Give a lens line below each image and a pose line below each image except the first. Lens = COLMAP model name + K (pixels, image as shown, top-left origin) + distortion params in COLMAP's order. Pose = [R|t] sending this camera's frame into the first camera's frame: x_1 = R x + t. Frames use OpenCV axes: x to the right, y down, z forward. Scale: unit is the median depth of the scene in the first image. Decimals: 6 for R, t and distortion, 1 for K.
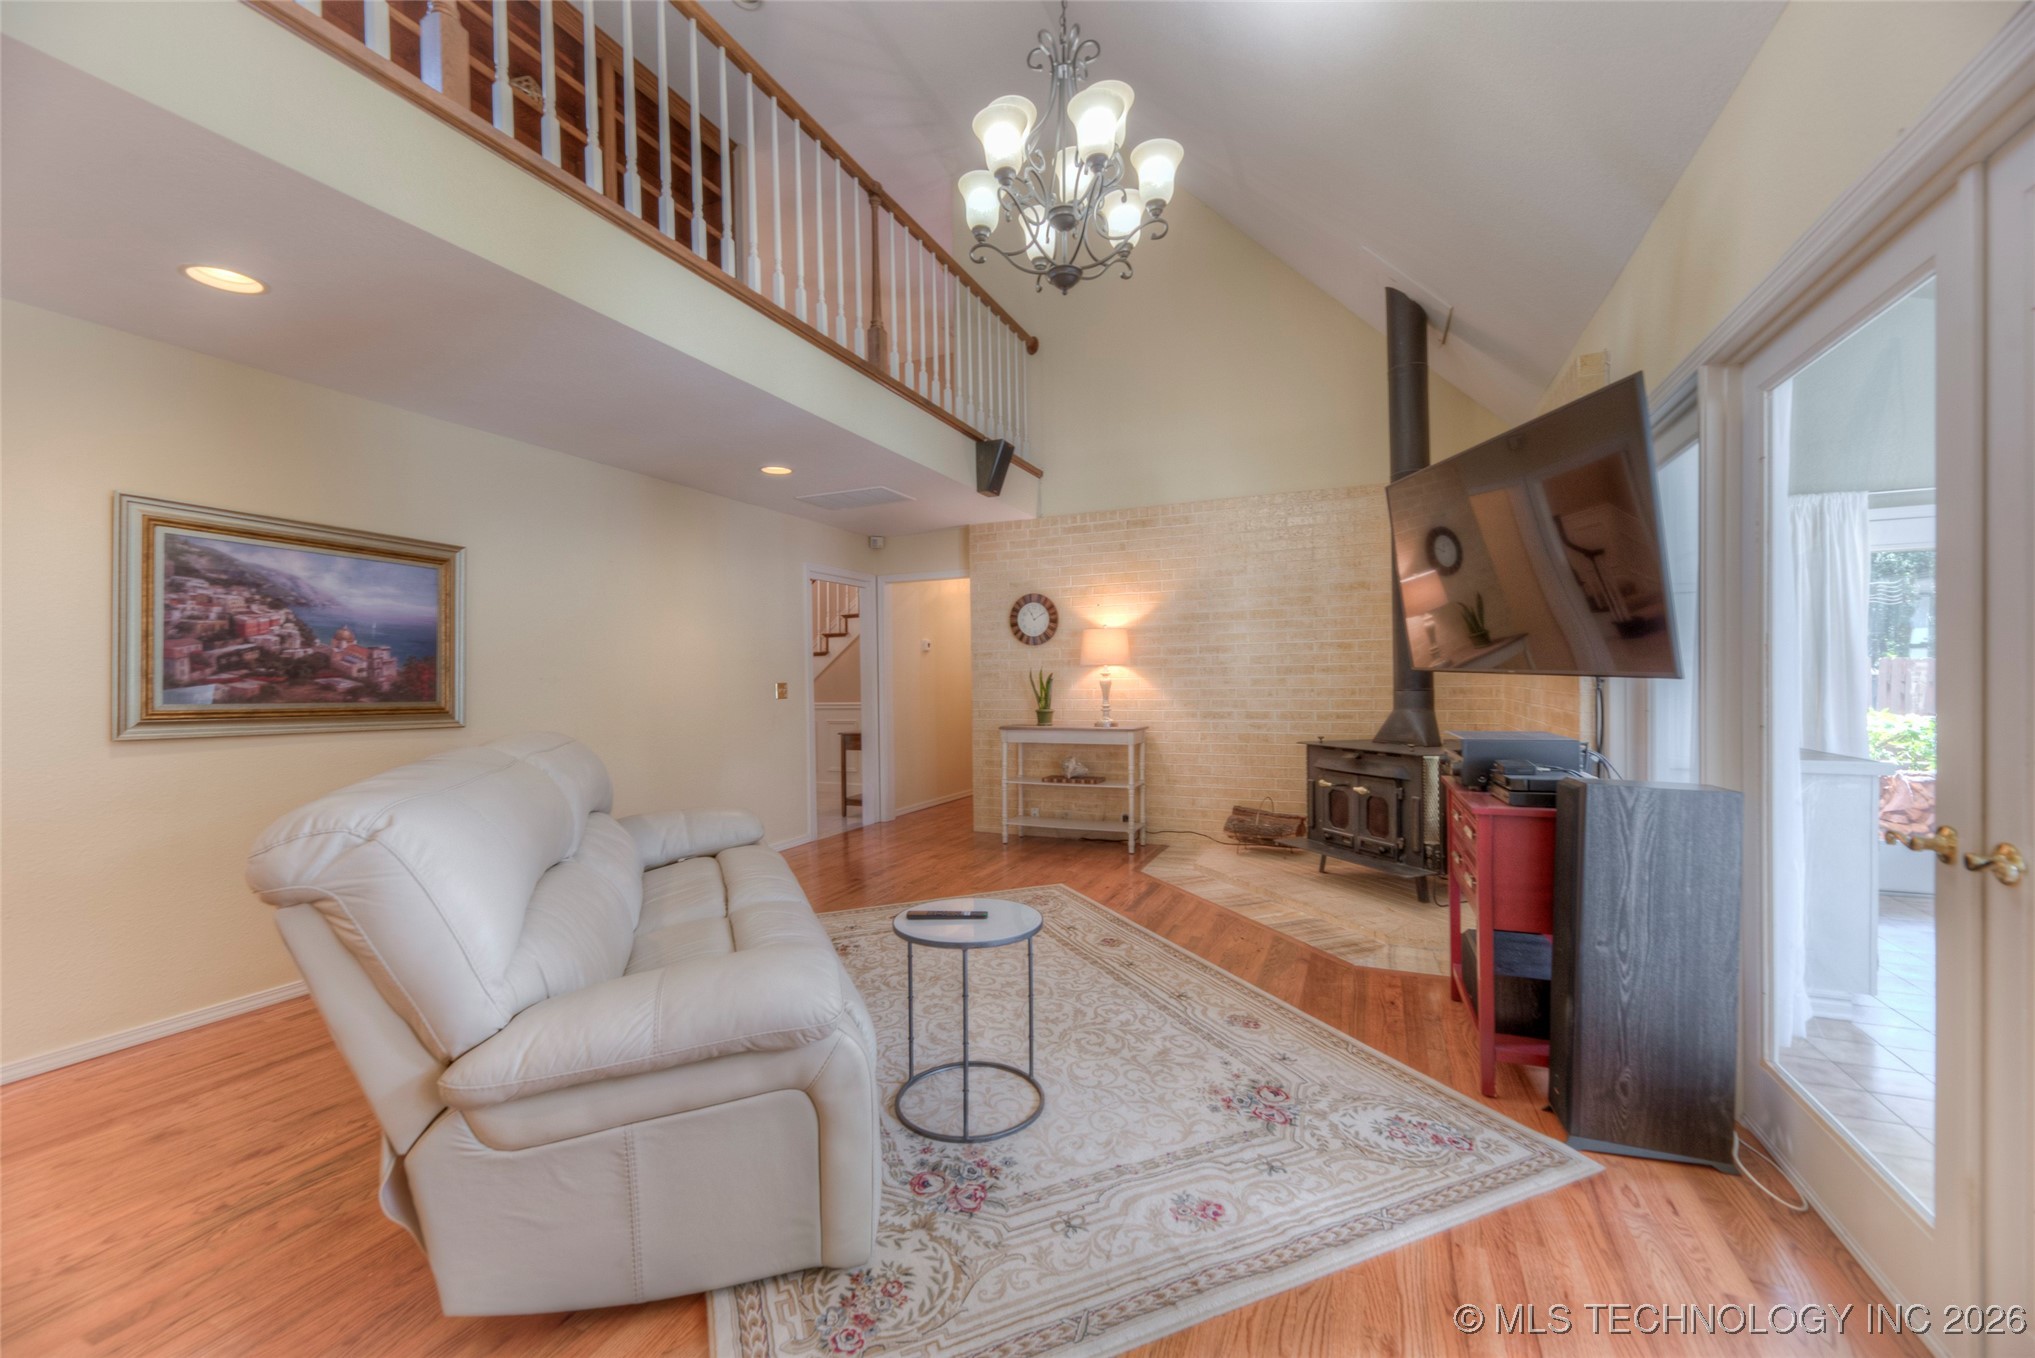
lens RADIAL K [[818.3, 0, 1009.4], [0, 818.3, 683.1], [0, 0, 1]] dist [0.008631, -0.001624]
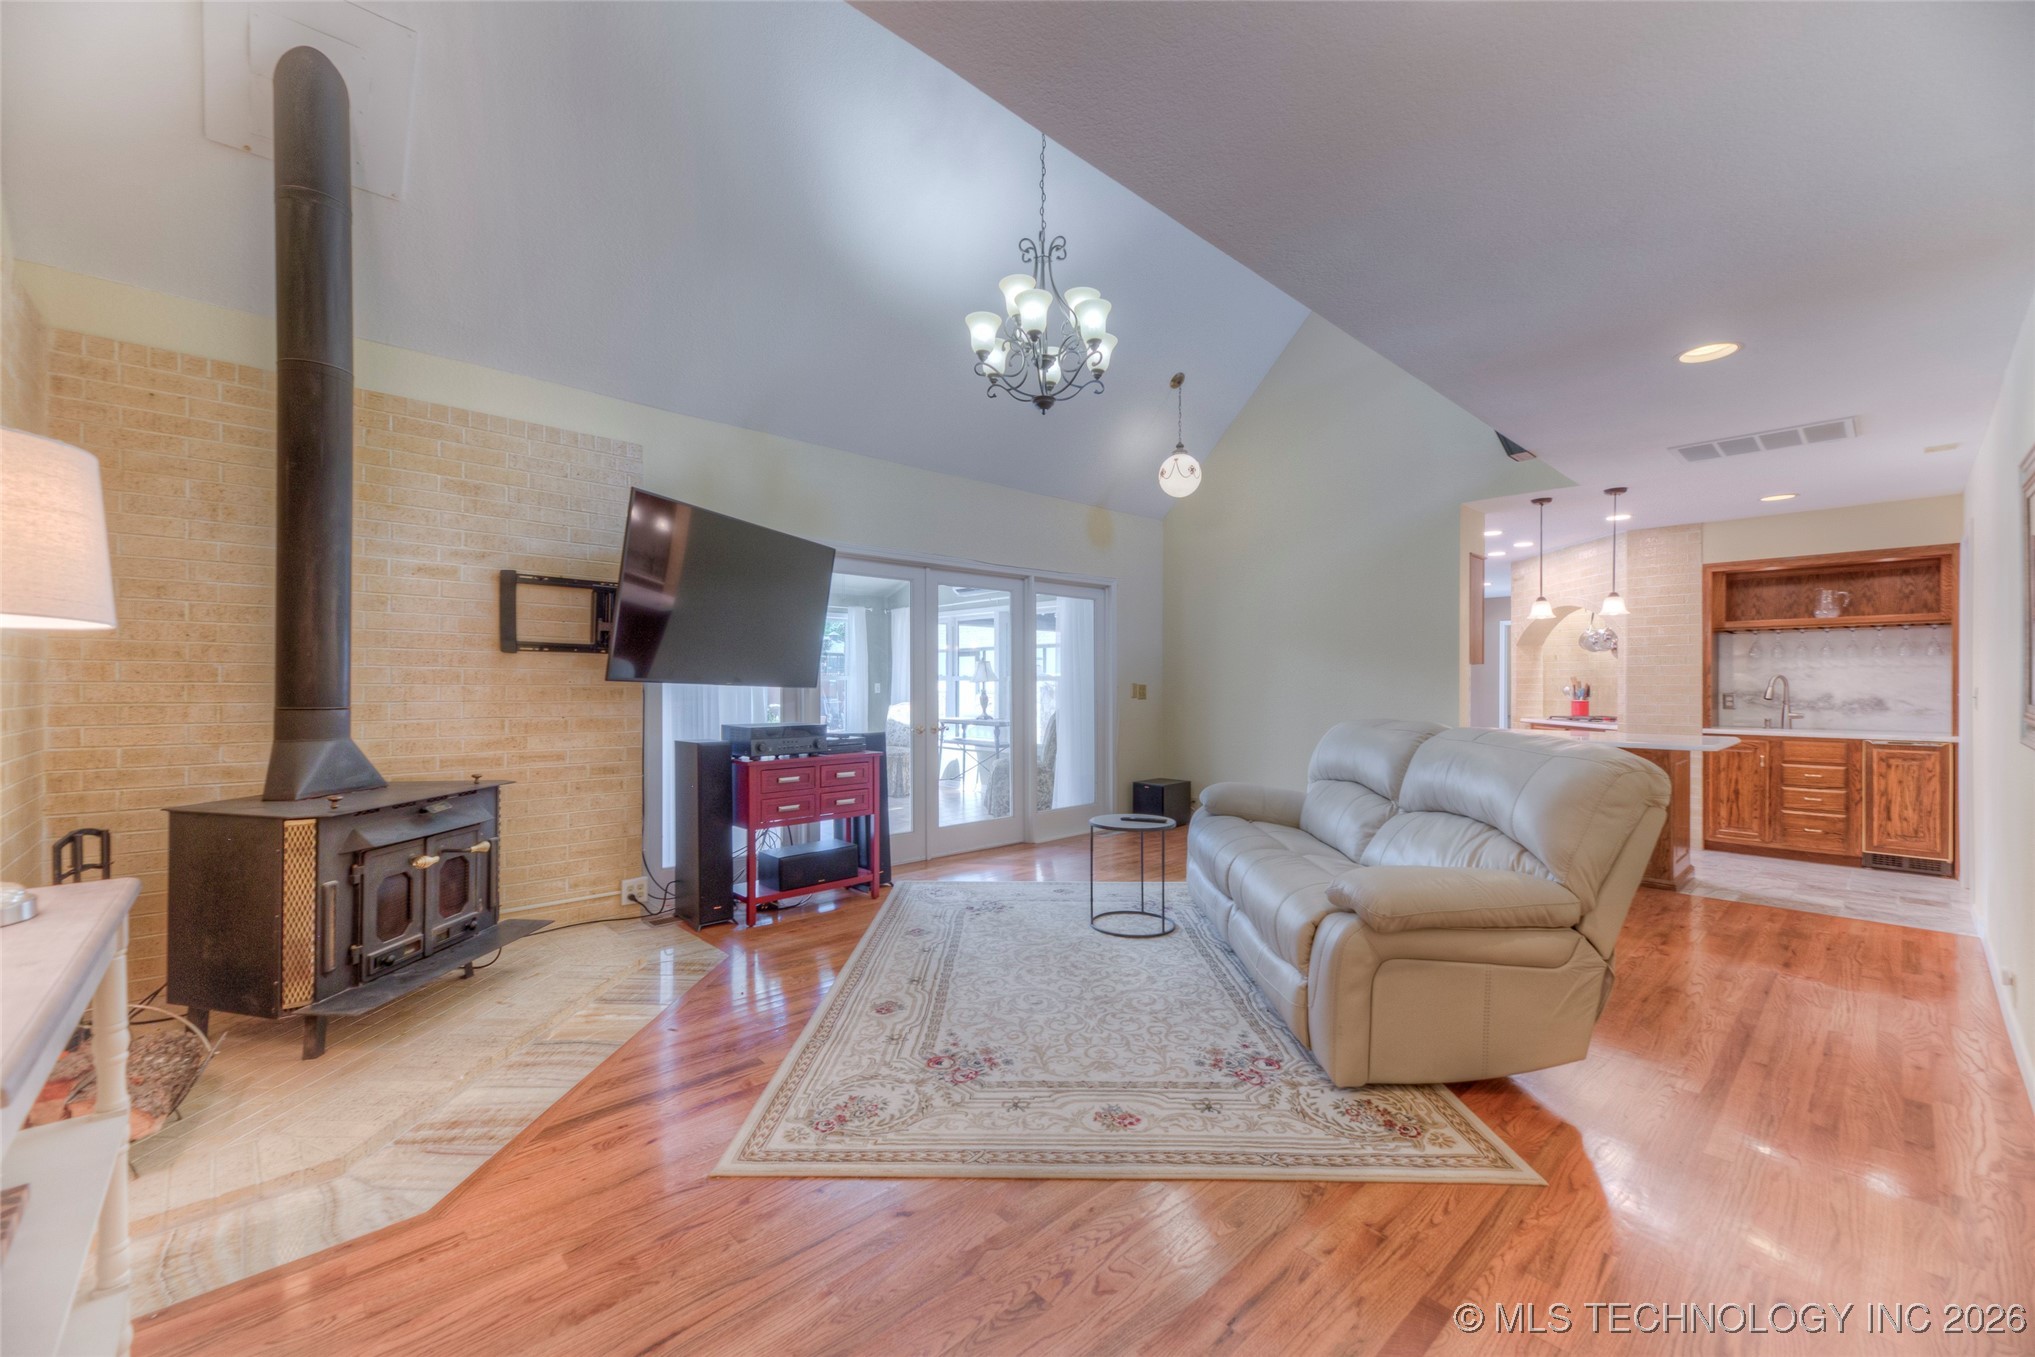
lens RADIAL K [[818.3, 0, 1006.9], [0, 818.3, 678.2], [0, 0, 1]] dist [0.008631, -0.001624]
pose [[-0.919680, 0.013967, 0.392421, -0.327195], [0.011279, 0.999894, -0.009155, -0.006069], [-0.392507, -0.003994, -0.919740, 1.779814]]
